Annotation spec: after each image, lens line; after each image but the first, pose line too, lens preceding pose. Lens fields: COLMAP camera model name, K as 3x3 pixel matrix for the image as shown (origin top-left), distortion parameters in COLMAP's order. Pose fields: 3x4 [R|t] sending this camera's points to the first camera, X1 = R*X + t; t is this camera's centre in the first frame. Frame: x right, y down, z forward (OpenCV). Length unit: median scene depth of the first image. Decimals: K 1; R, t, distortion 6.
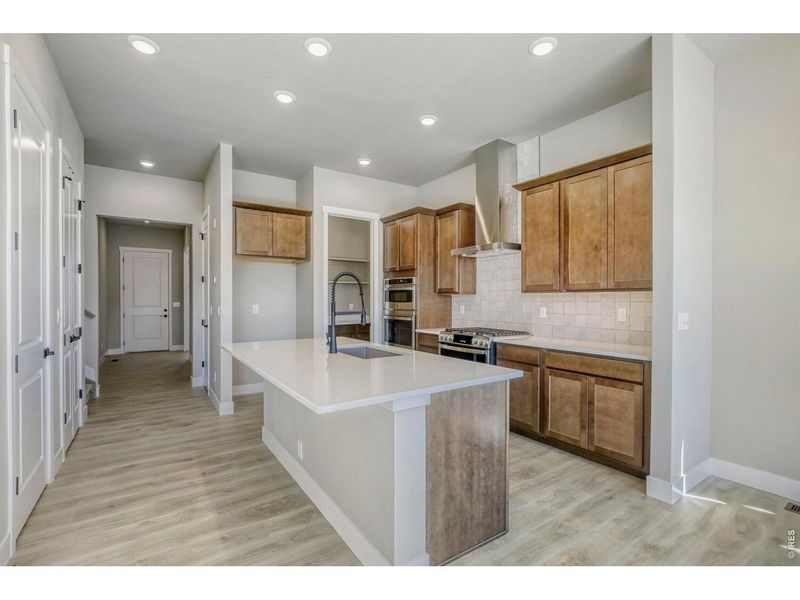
lens RADIAL K [[375.3, 0, 407.1], [0, 375.3, 299.4], [0, 0, 1]] dist [-0.017533, 0.000222]
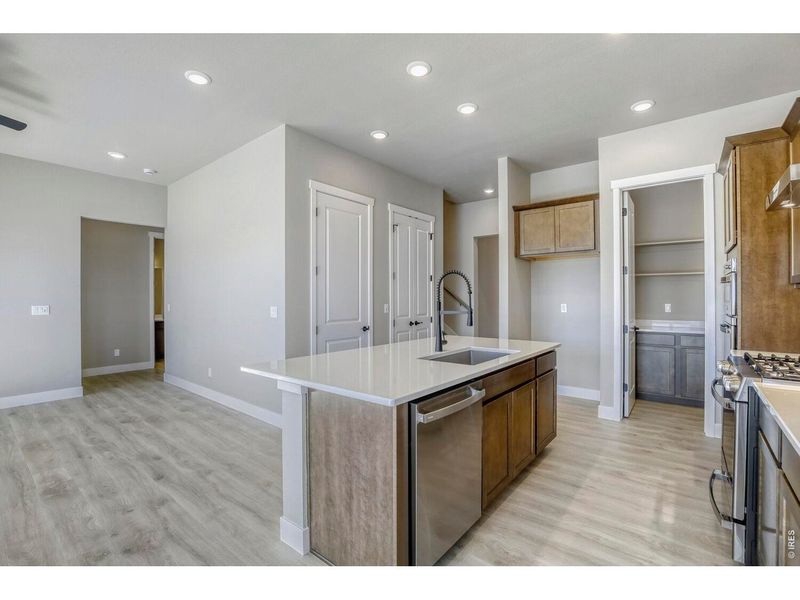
lens RADIAL K [[365.6, 0, 400.0], [0, 365.6, 300.0], [0, 0, 1]] dist [-0.038518, 0.007710]
pose [[0.280341, 0.001839, -0.959899, 0.585024], [0.007095, 0.999967, 0.003988, 0.000794], [0.959874, -0.007928, 0.280318, 0.498359]]
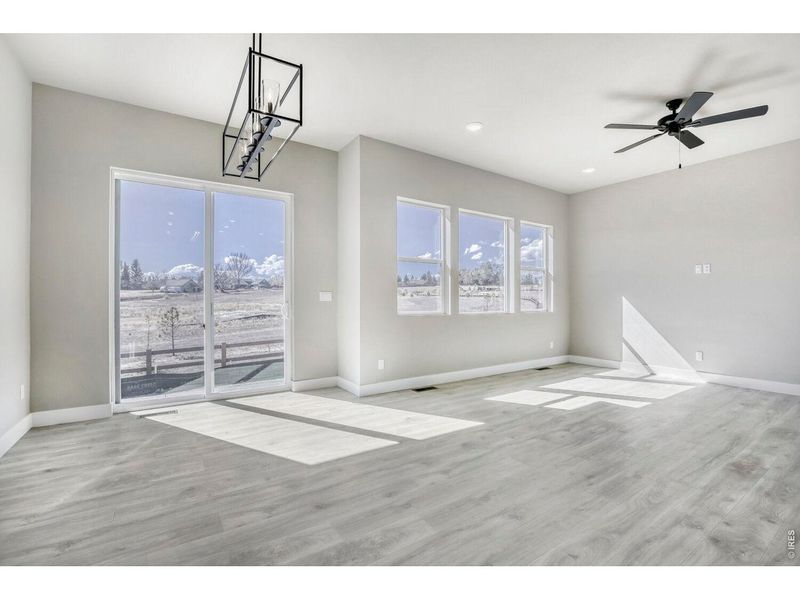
lens RADIAL K [[365.6, 0, 400.0], [0, 365.6, 300.0], [0, 0, 1]] dist [-0.038518, 0.007710]
pose [[-0.999873, -0.003976, 0.015458, 0.383331], [-0.004062, 0.999976, -0.005594, 0.054495], [-0.015435, -0.005656, -0.999865, 0.742517]]
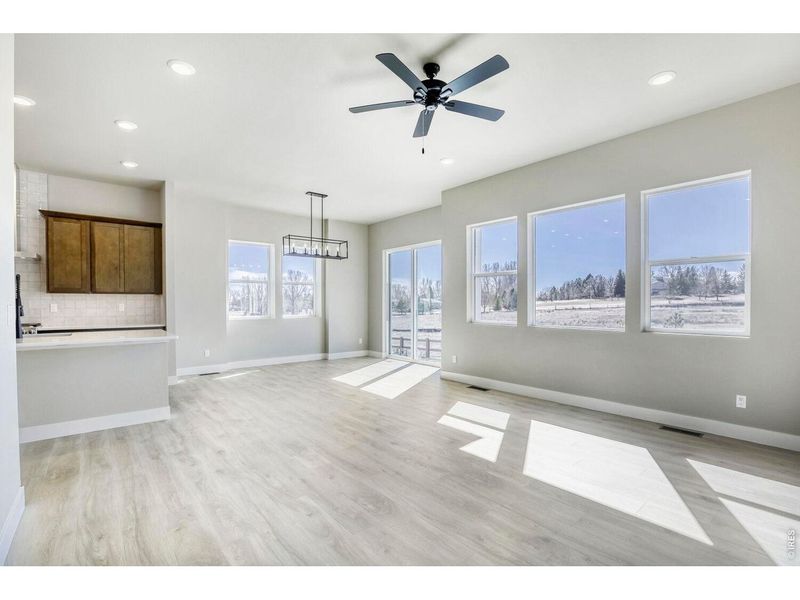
lens RADIAL K [[365.6, 0, 400.0], [0, 365.6, 300.0], [0, 0, 1]] dist [-0.038518, 0.007710]
pose [[-0.102520, 0.007831, 0.994700, -1.214660], [-0.001928, 0.999966, -0.008071, 0.016991], [-0.994729, -0.002745, -0.102501, -0.129152]]
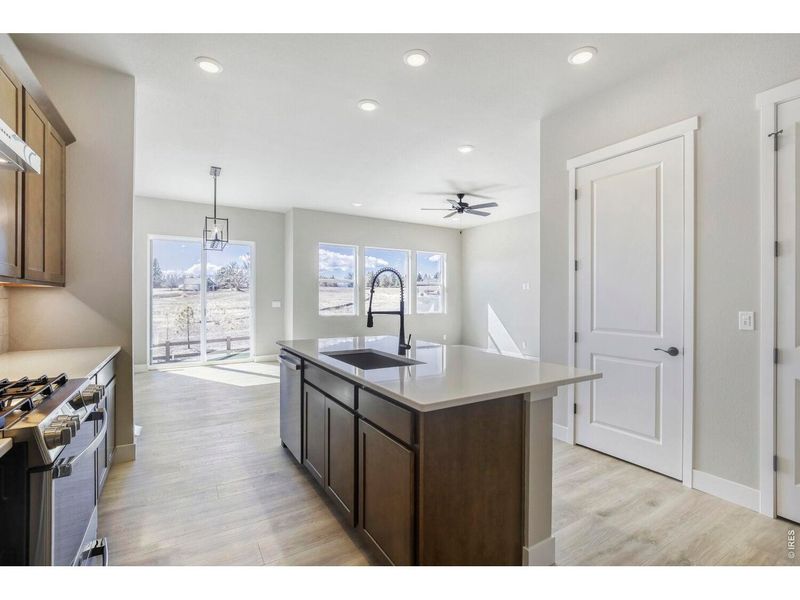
lens RADIAL K [[375.3, 0, 407.1], [0, 375.3, 299.4], [0, 0, 1]] dist [-0.017533, 0.000222]
pose [[-0.998527, -0.007130, 0.053783, -0.211425], [-0.007205, 0.999973, -0.001193, 0.004985], [-0.053774, -0.001579, -0.998552, 1.575098]]
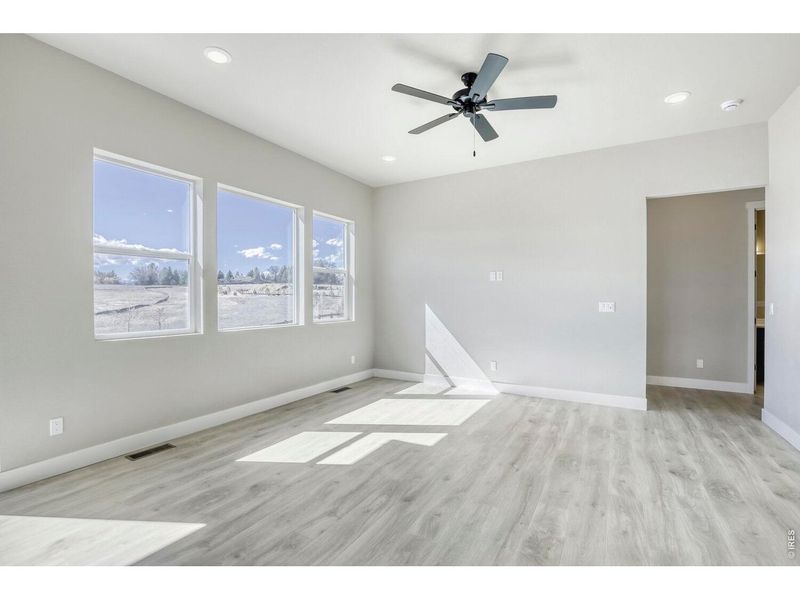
lens RADIAL K [[365.6, 0, 400.0], [0, 365.6, 300.0], [0, 0, 1]] dist [-0.038518, 0.007710]
pose [[-0.909400, -0.001421, -0.415920, 0.126780], [-0.000991, 0.999999, -0.001250, 0.011627], [0.415921, -0.000725, -0.909400, 0.431888]]
